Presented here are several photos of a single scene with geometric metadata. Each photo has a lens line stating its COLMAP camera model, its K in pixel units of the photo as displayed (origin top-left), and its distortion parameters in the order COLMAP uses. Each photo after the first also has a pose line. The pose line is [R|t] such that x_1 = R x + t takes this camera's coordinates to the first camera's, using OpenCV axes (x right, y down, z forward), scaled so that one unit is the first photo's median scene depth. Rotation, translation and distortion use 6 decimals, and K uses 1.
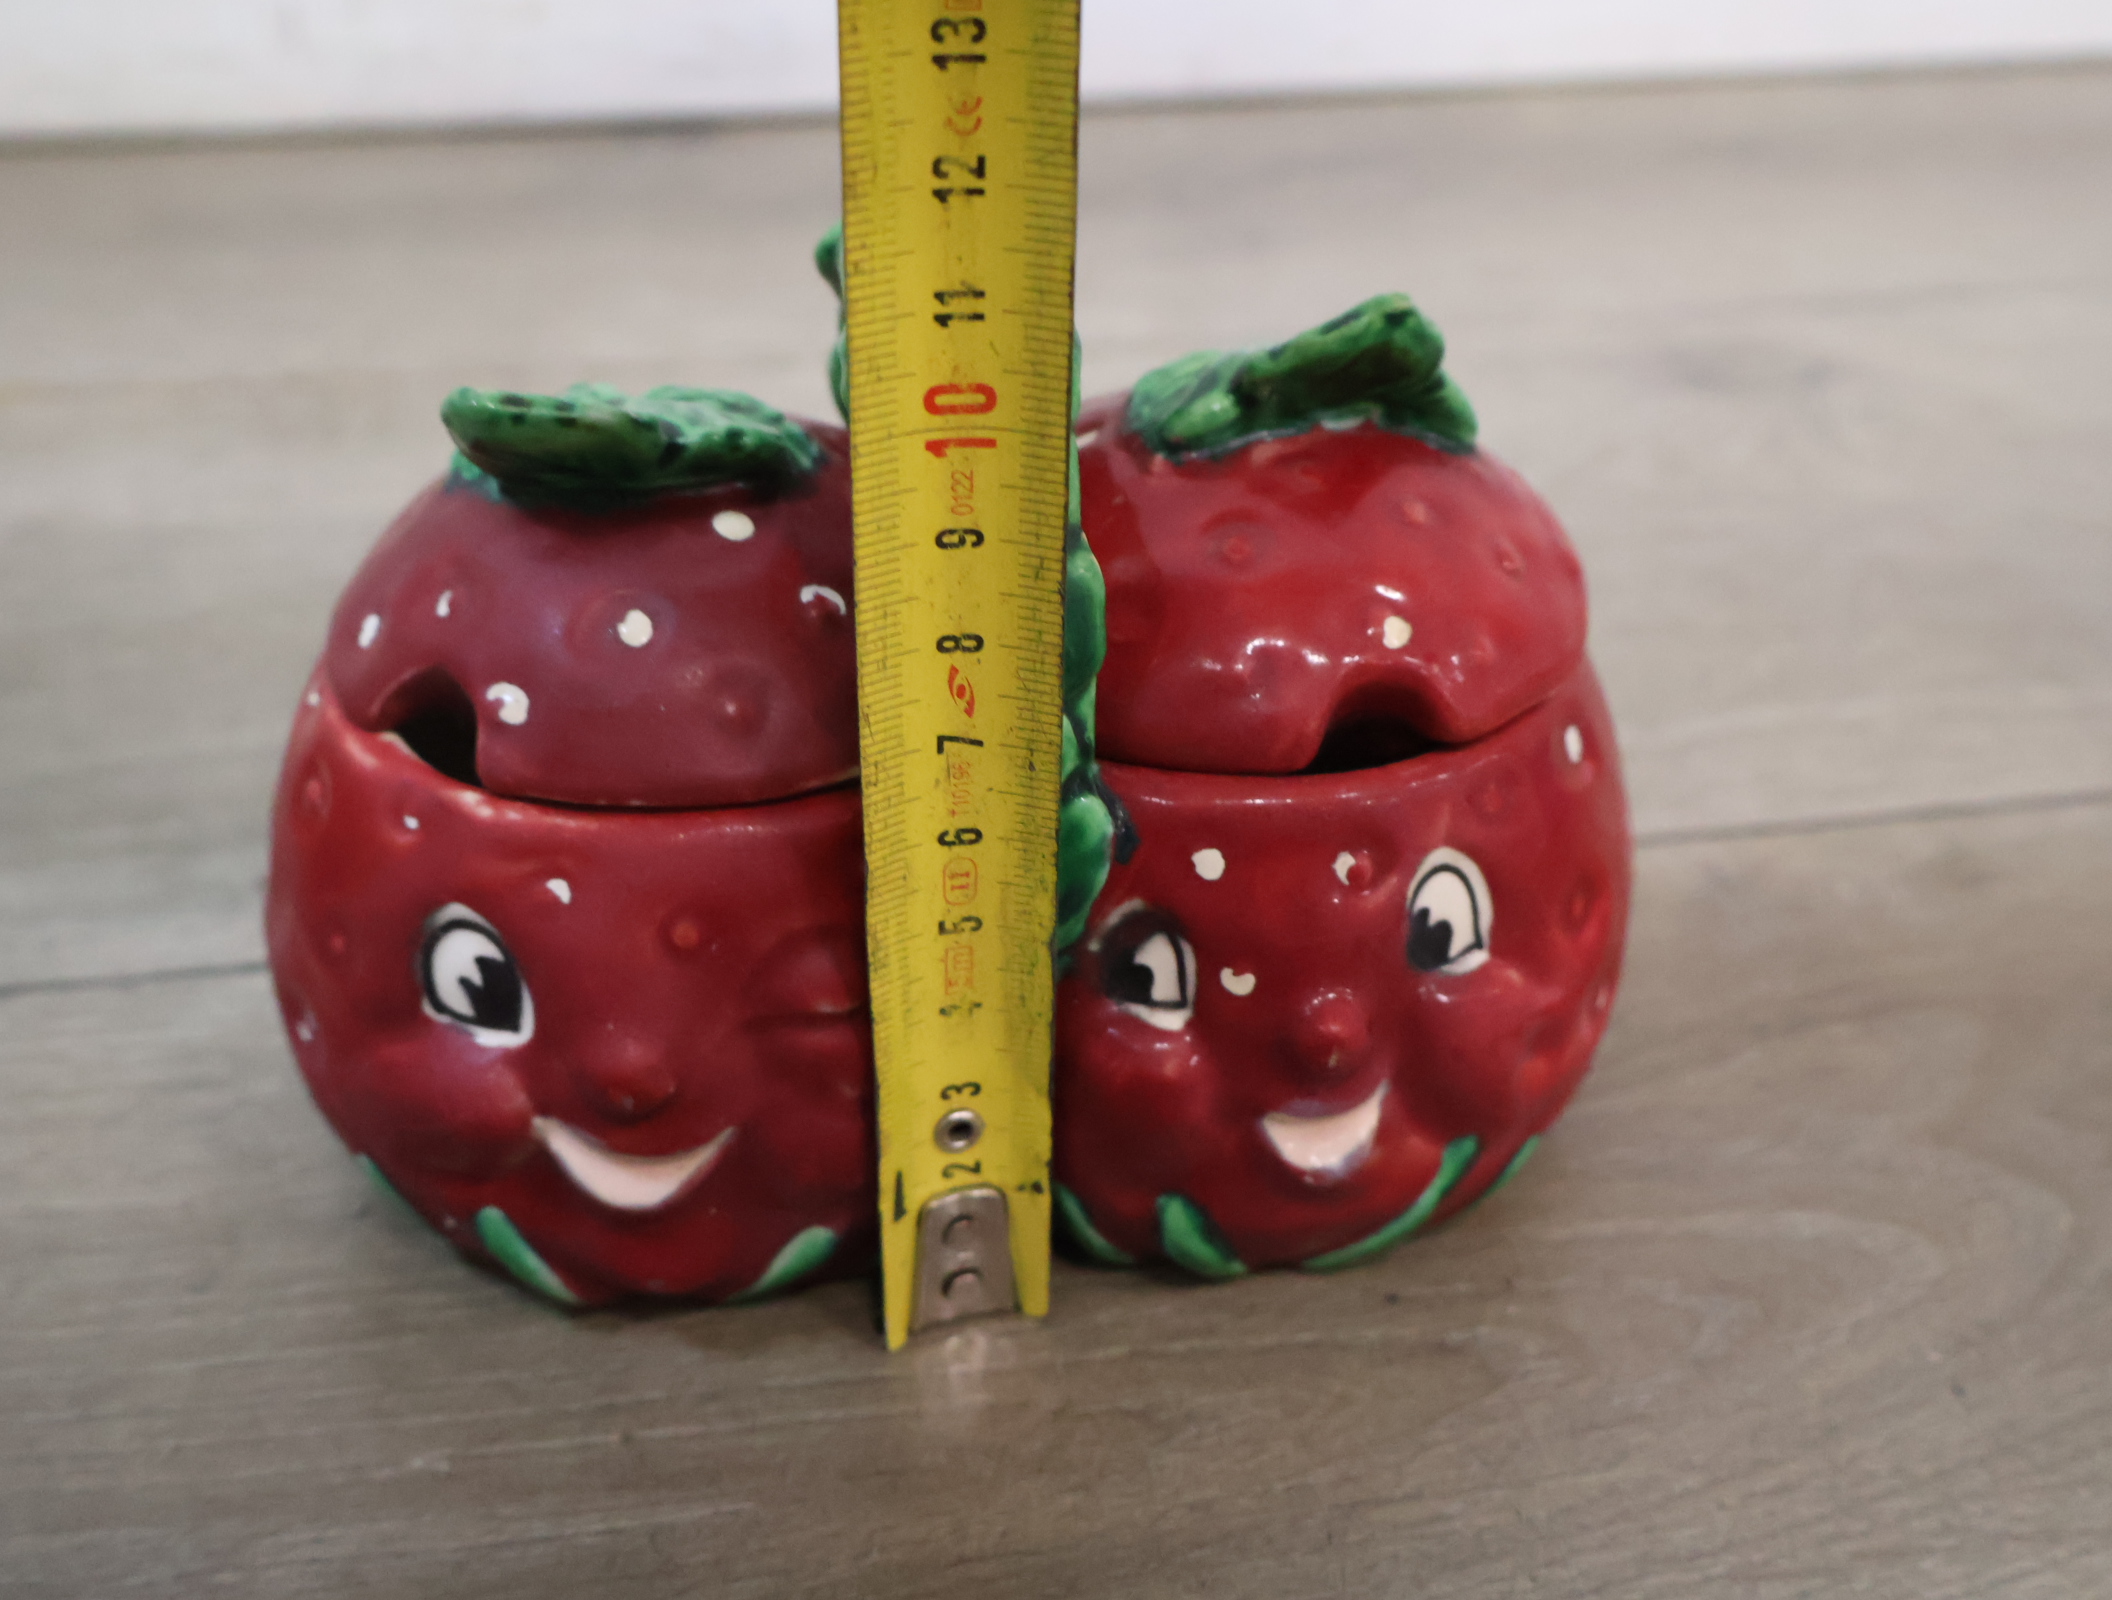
lens RADIAL K [[2241.4, 0, 1053.3], [0, 2241.4, 804.1], [0, 0, 1]] dist [0.011232, 0.000000]
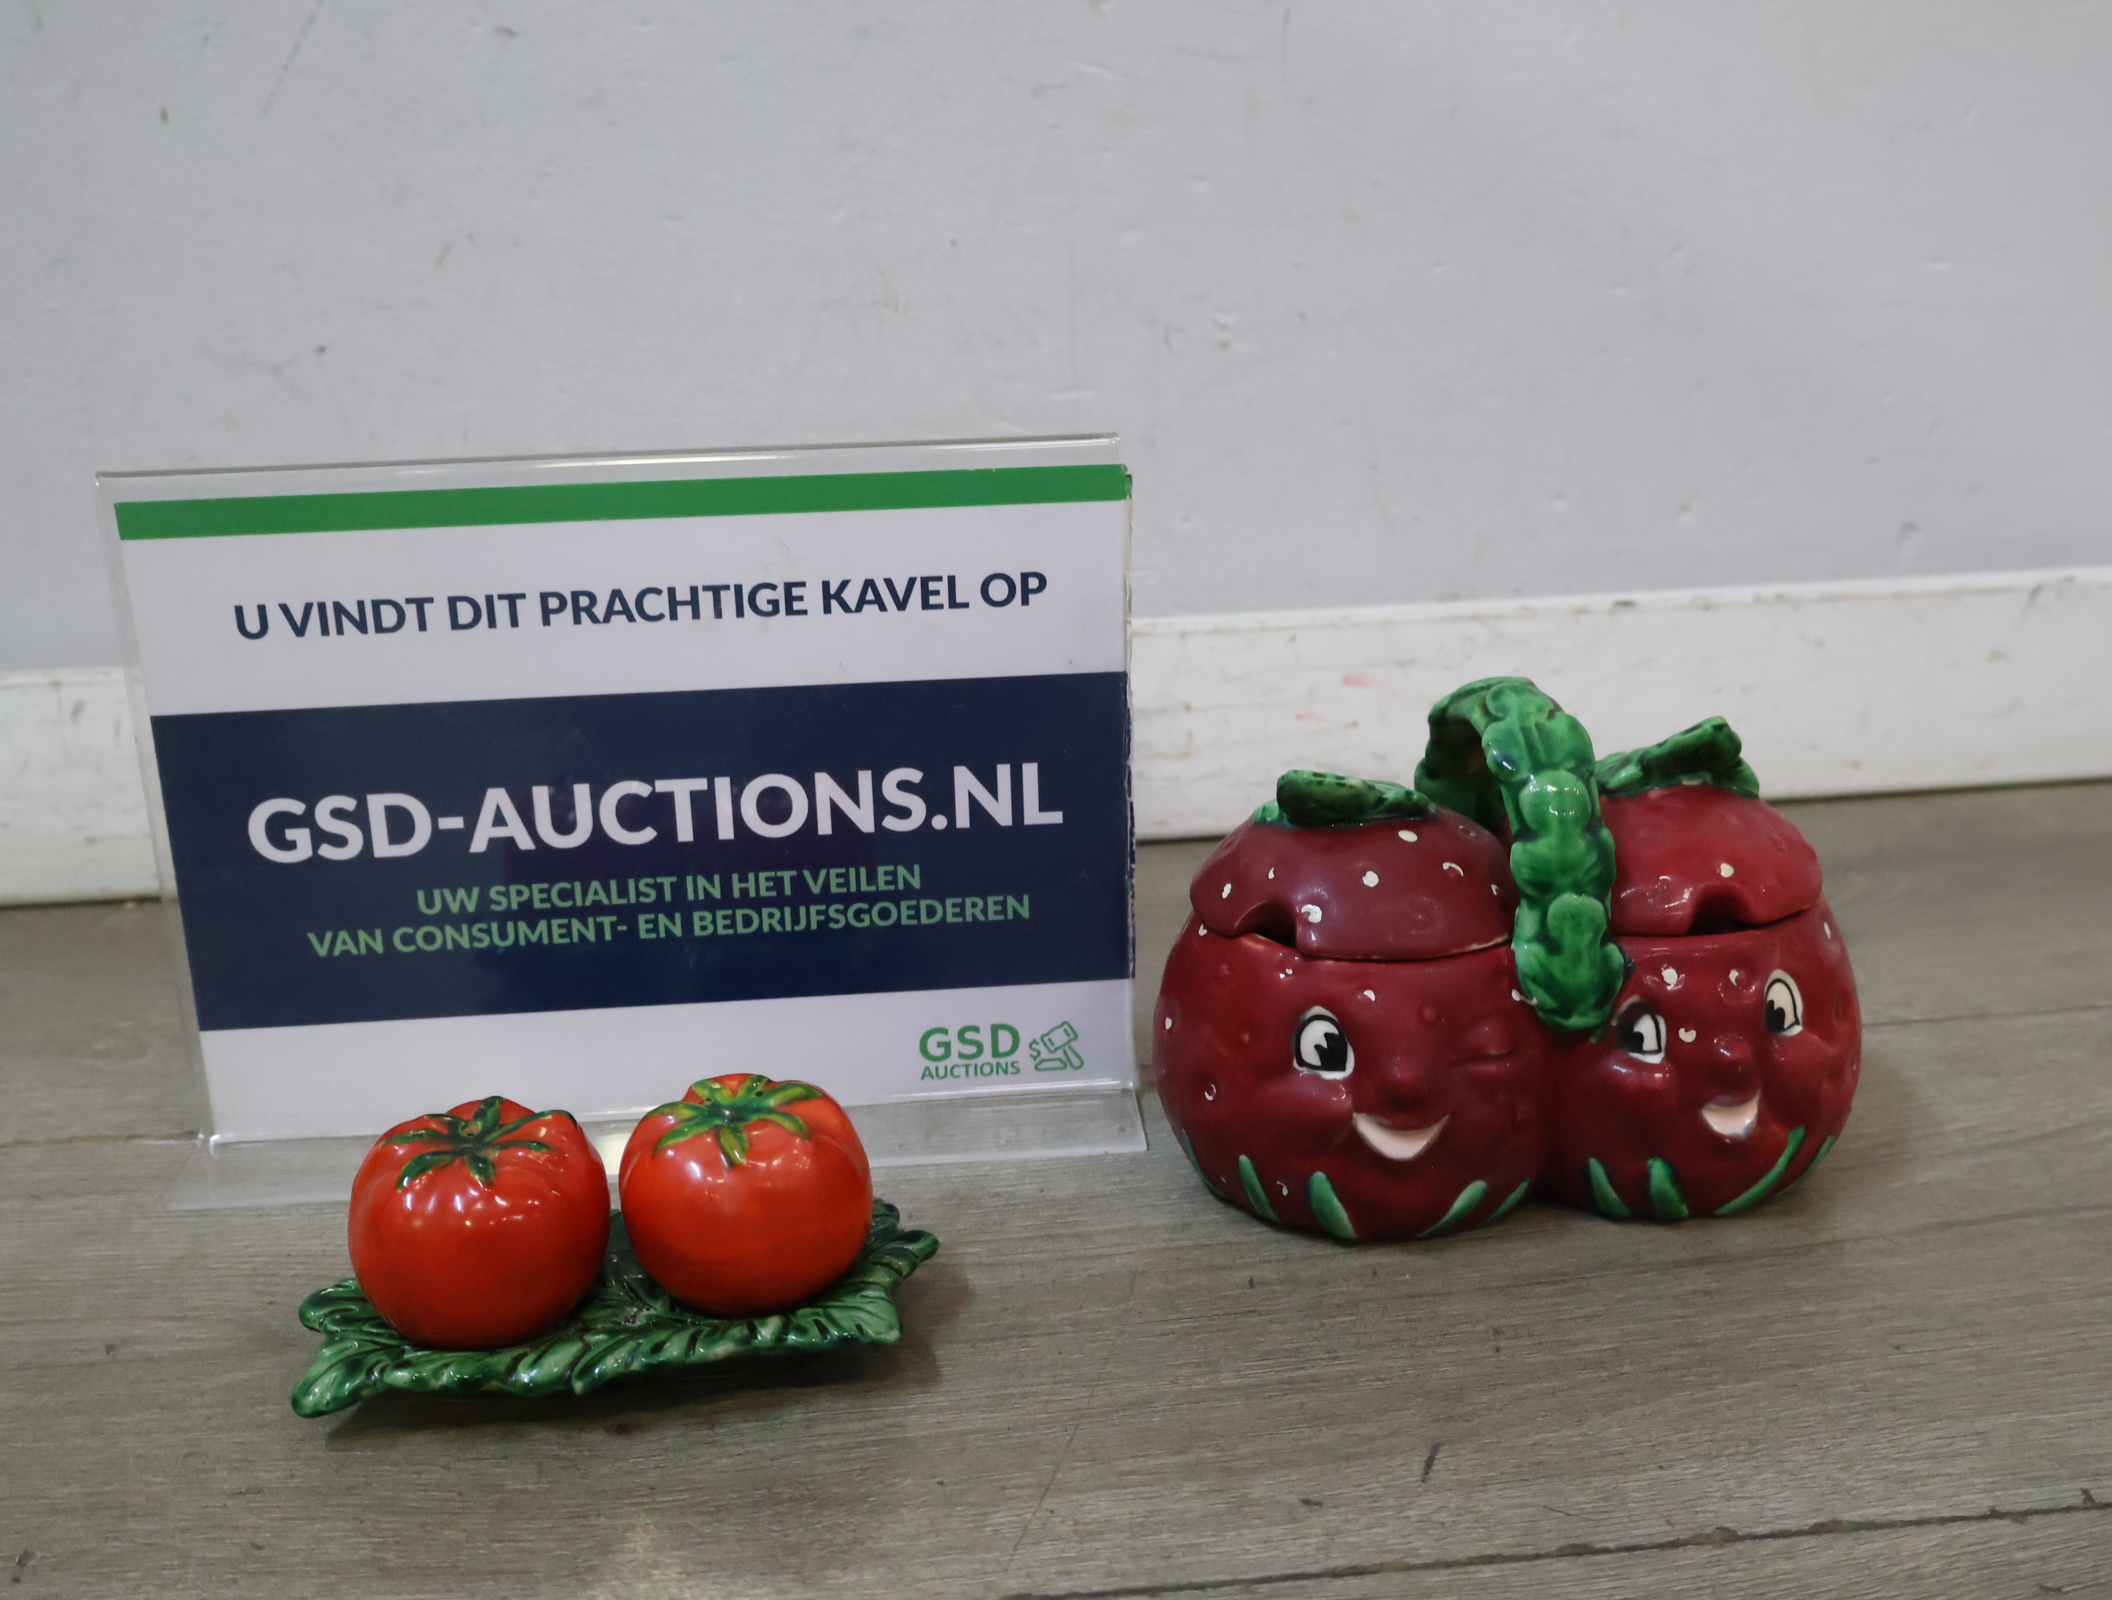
lens RADIAL K [[2241.4, 0, 1067.5], [0, 2241.4, 777.9], [0, 0, 1]] dist [0.011232, 0.000000]
pose [[0.999212, -0.039681, 0.000336, -0.466719], [0.038468, 0.966526, -0.253669, 0.343026], [0.009741, 0.253482, 0.967291, -1.034747]]
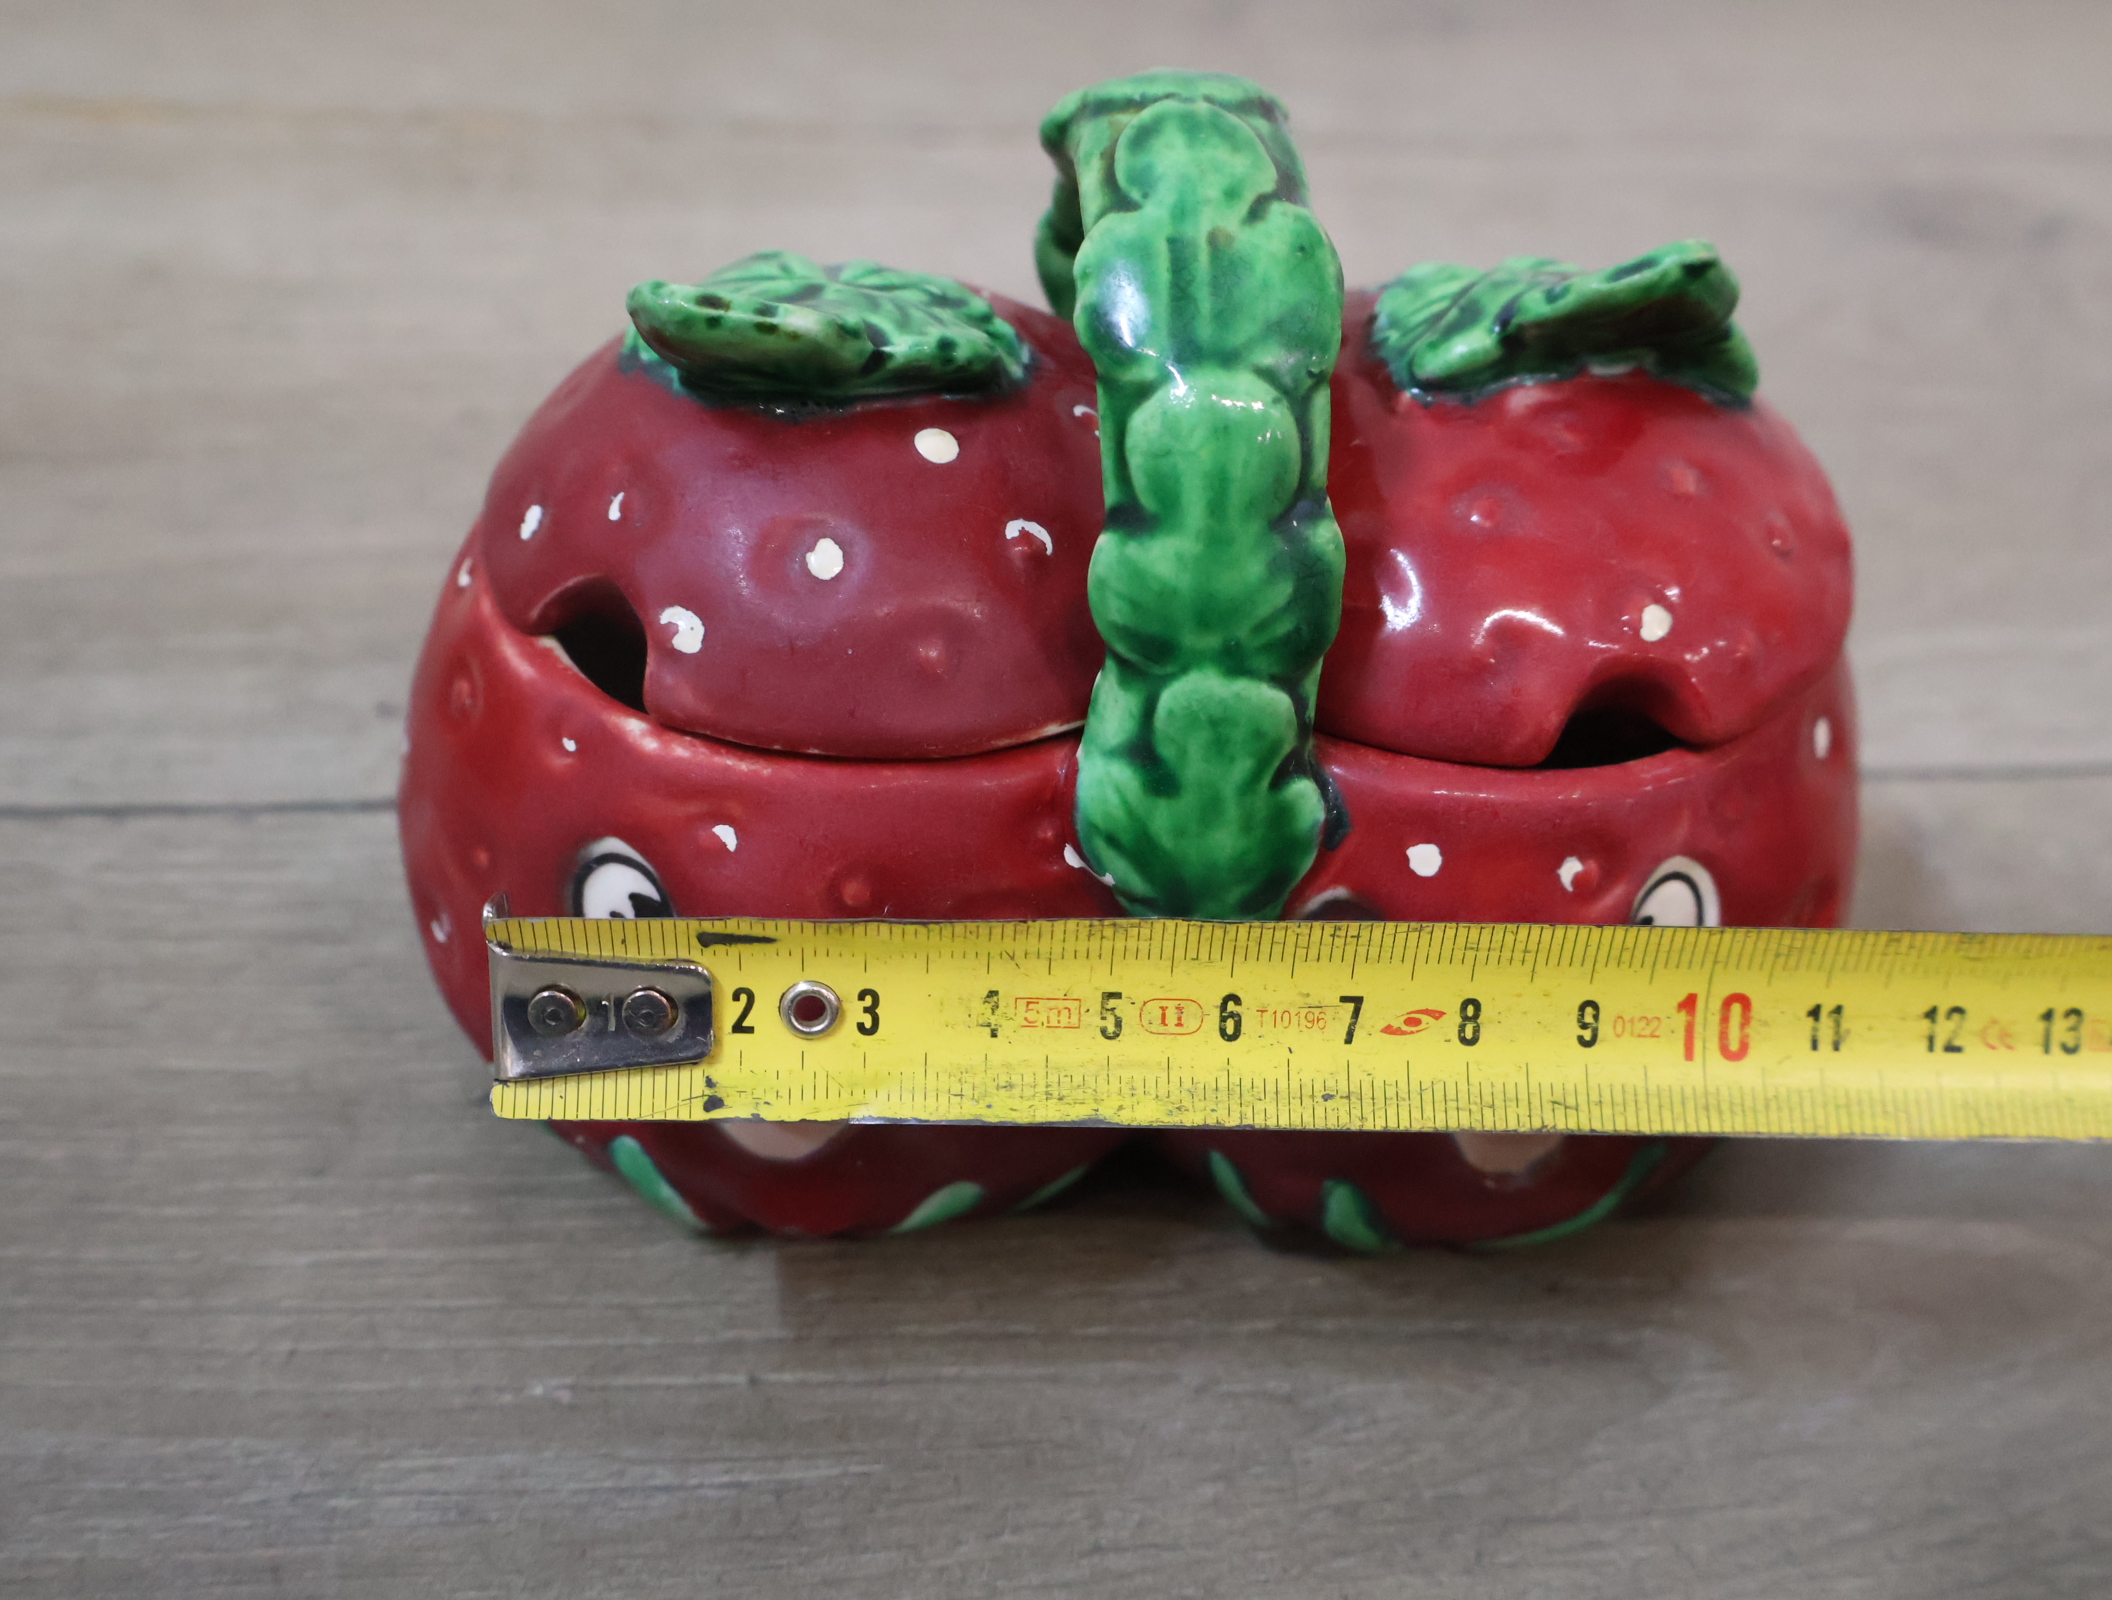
lens RADIAL K [[2241.4, 0, 1062.3], [0, 2241.4, 791.0], [0, 0, 1]] dist [0.011232, 0.000000]
pose [[0.996447, 0.082073, -0.018886, -0.061571], [-0.079015, 0.988675, 0.127587, -0.102850], [0.029144, -0.125641, 0.991648, 0.081546]]
